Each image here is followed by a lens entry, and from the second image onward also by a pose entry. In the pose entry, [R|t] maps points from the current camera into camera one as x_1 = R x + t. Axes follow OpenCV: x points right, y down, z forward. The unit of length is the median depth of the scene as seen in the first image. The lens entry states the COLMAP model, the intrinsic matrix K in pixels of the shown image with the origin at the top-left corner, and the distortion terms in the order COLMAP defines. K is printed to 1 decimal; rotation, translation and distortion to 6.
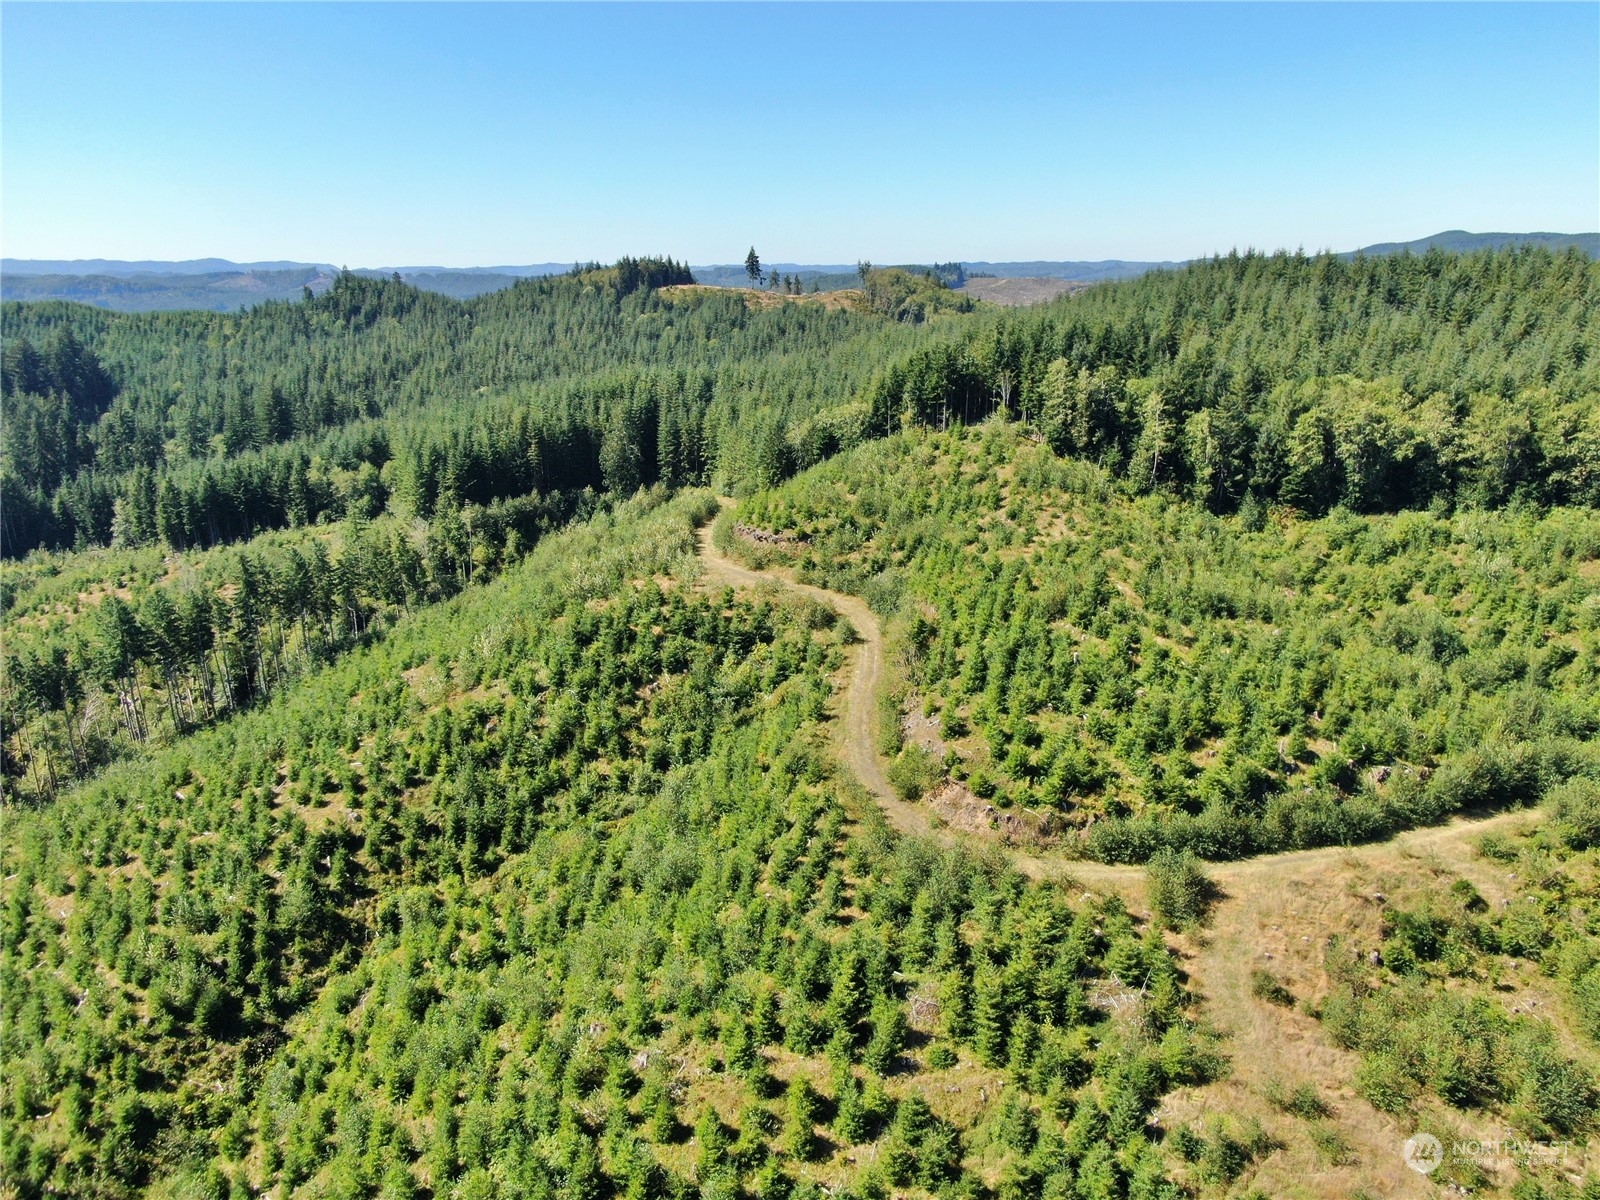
lens RADIAL K [[1147.0, 0, 800.0], [0, 1147.0, 600.0], [0, 0, 1]] dist [-0.022358, 0.002496]
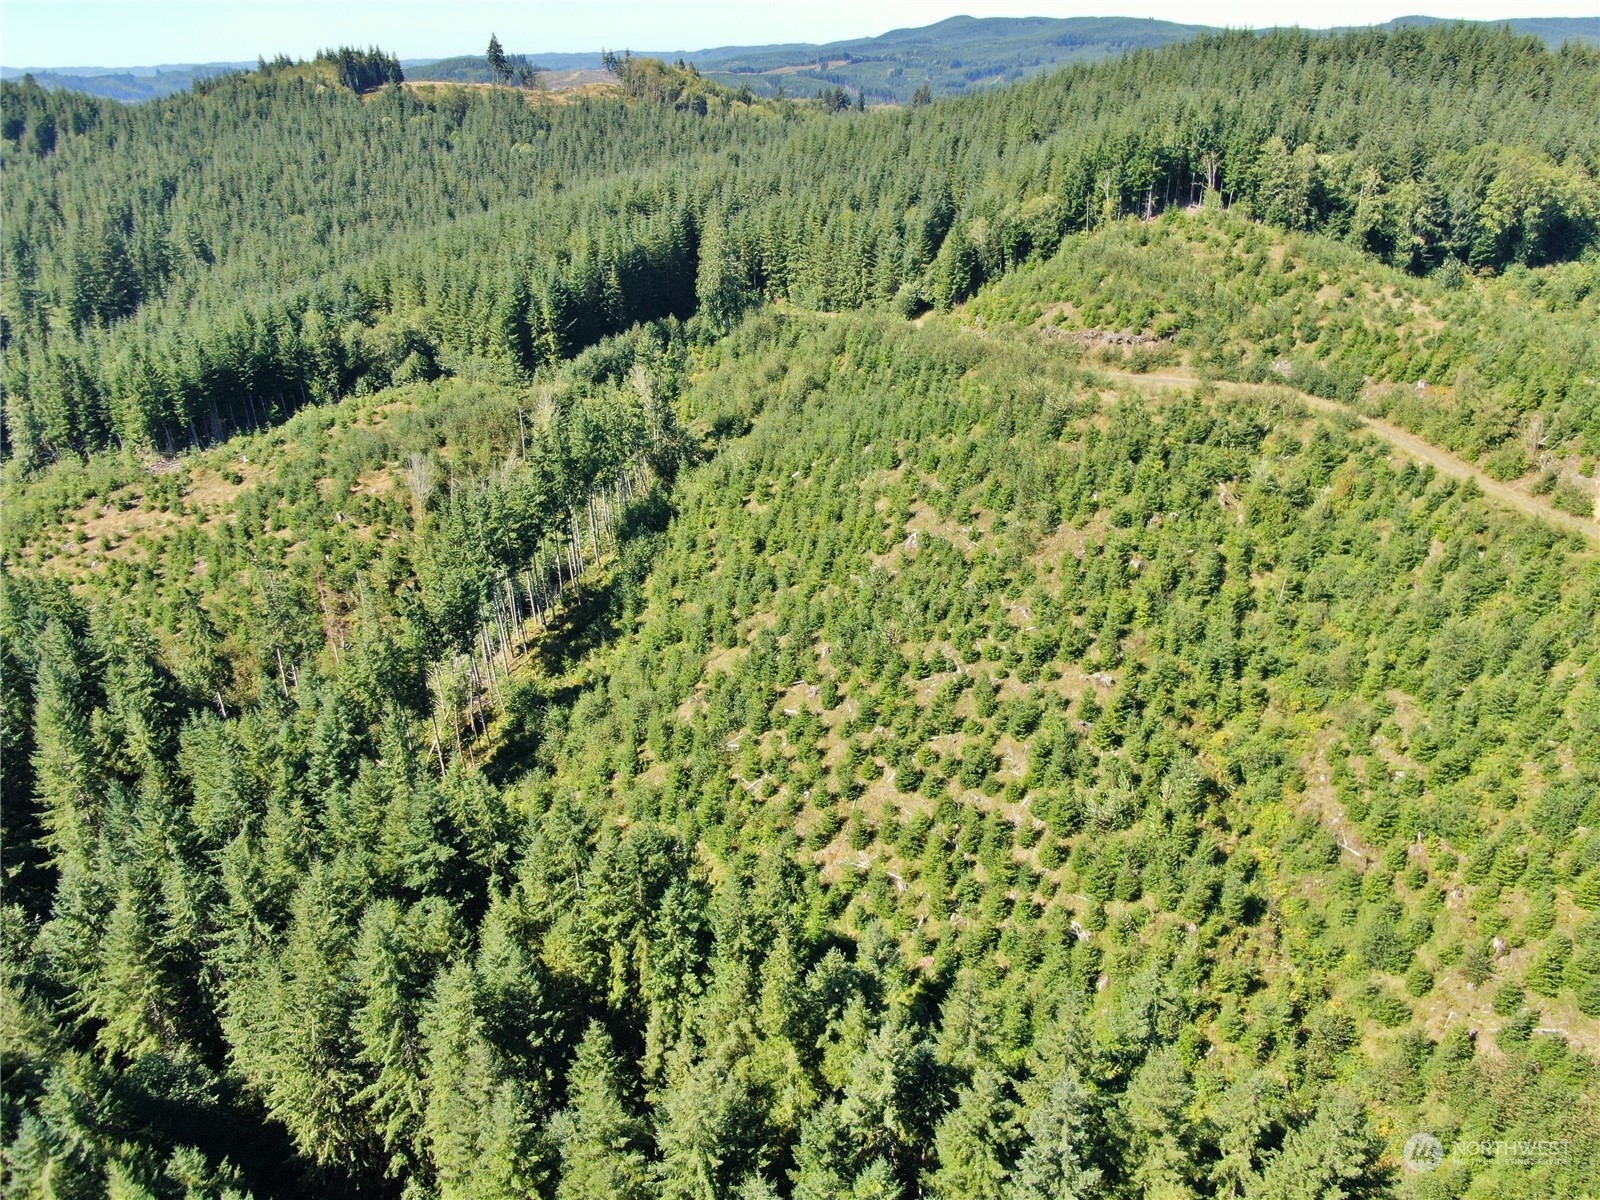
lens RADIAL K [[1116.4, 0, 770.7], [0, 1116.4, 615.9], [0, 0, 1]] dist [-0.011608, -0.006108]
pose [[0.920103, -0.187551, 0.343854, -0.842349], [0.123118, 0.971893, 0.200661, -0.066889], [-0.371824, -0.142294, 0.917333, 0.262096]]
